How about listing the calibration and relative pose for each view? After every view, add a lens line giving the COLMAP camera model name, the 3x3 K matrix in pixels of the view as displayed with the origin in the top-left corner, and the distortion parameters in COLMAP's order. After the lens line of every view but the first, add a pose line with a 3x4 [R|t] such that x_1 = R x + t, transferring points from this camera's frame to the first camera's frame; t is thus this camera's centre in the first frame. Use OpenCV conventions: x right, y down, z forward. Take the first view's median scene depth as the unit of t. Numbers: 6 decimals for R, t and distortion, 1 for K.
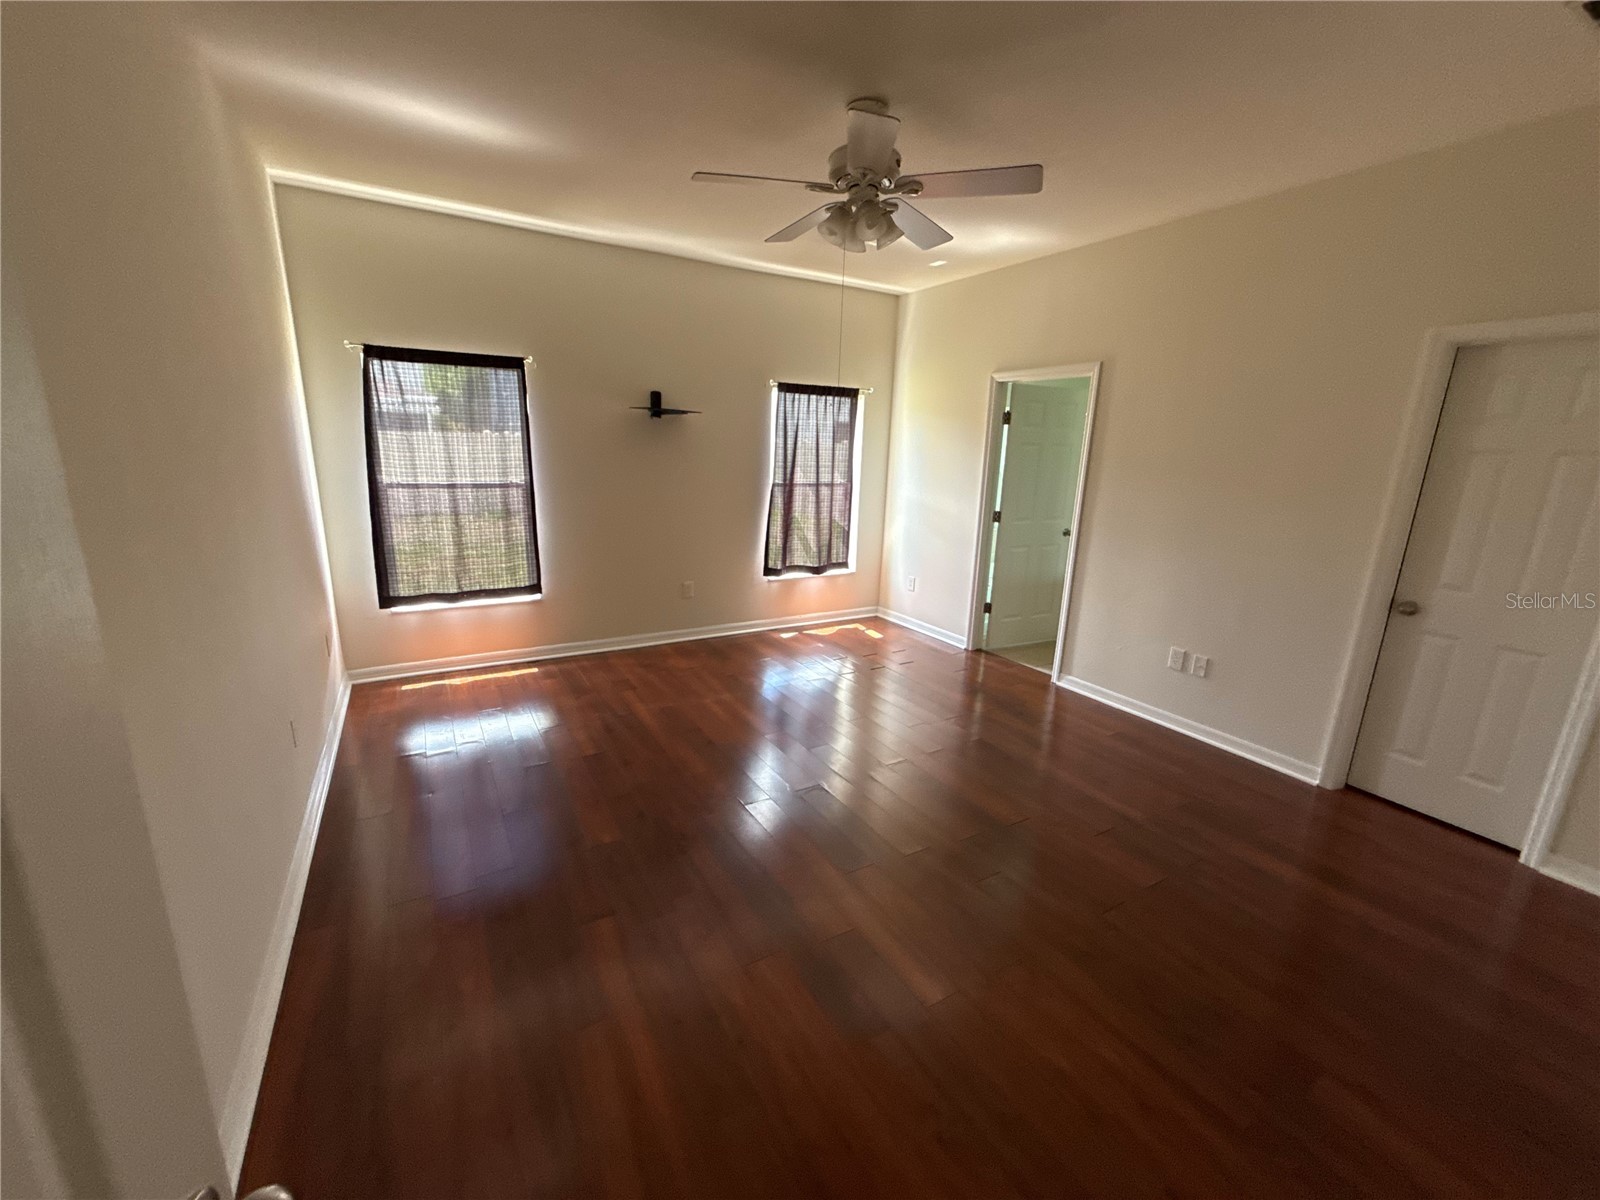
lens RADIAL K [[638.9, 0, 791.4], [0, 638.9, 600.4], [0, 0, 1]] dist [0.002908, 0.000137]
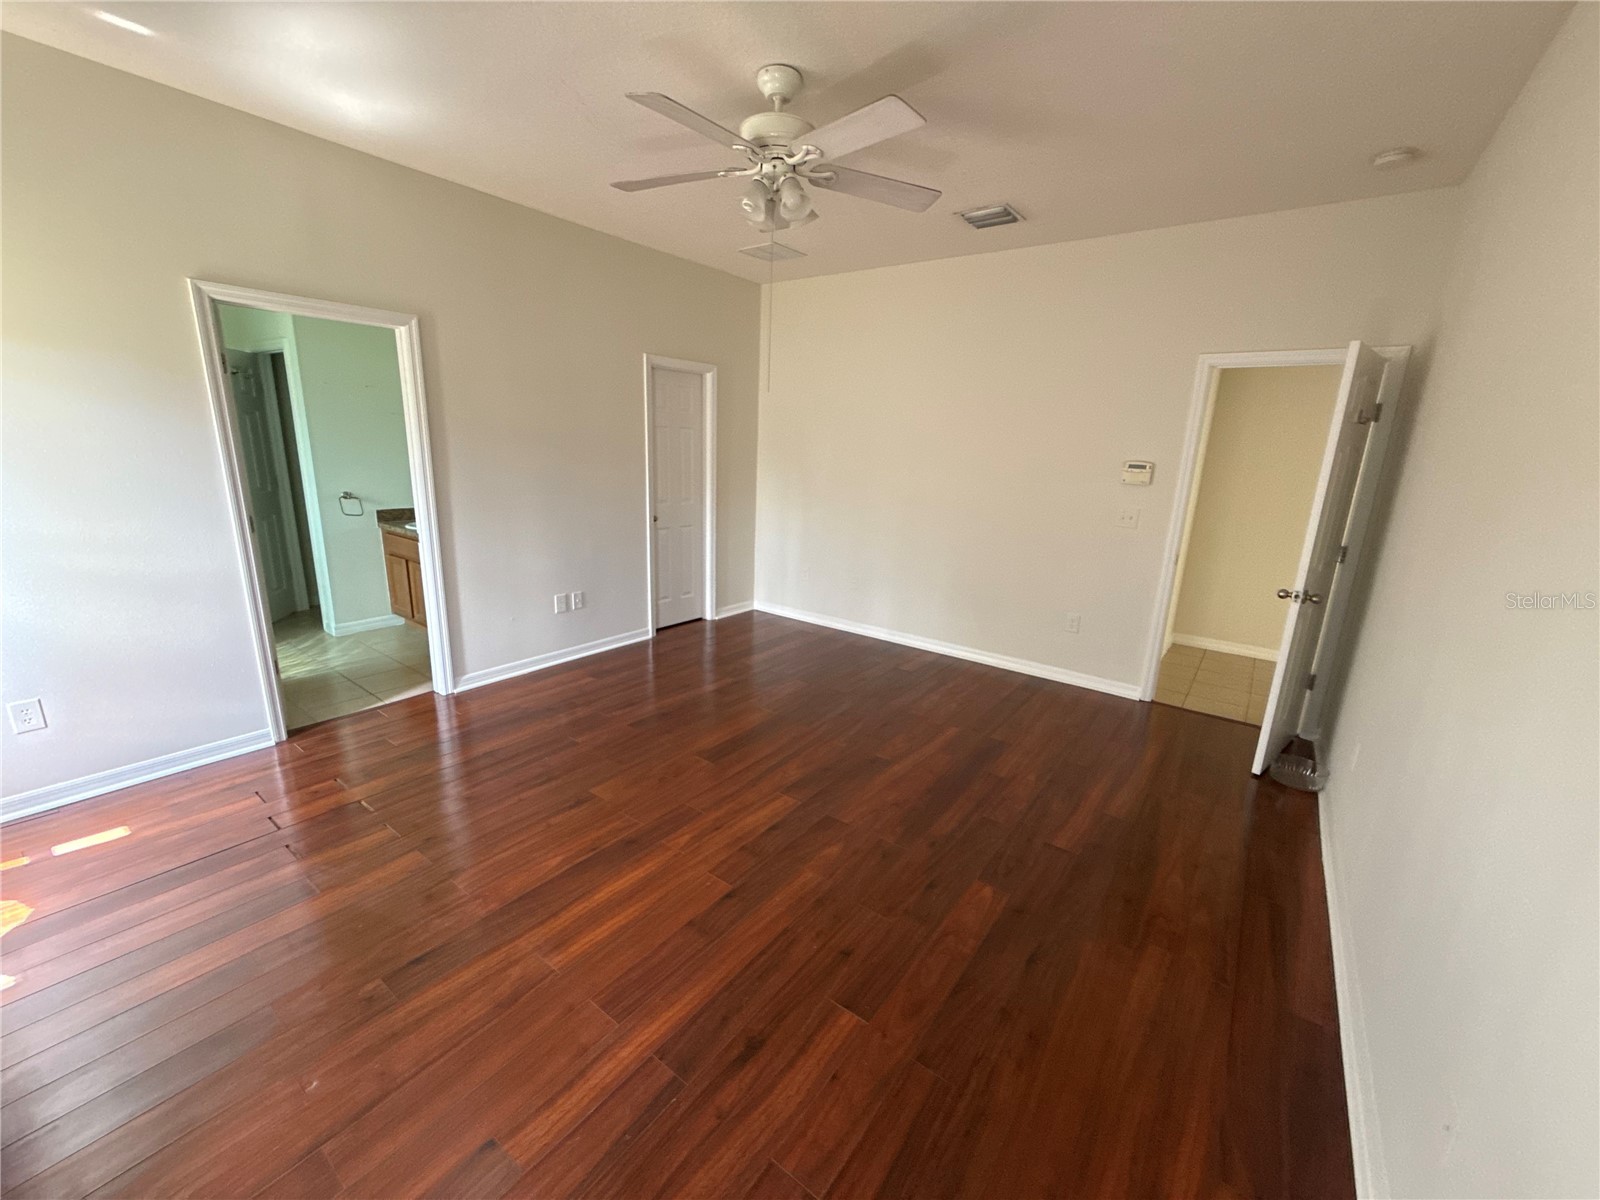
lens RADIAL K [[638.9, 0, 798.0], [0, 638.9, 602.4], [0, 0, 1]] dist [0.002908, 0.000137]
pose [[-0.389107, -0.272512, 0.879962, -0.569427], [0.166952, 0.918562, 0.358290, -0.245310], [-0.905938, 0.286324, -0.311922, 0.920993]]
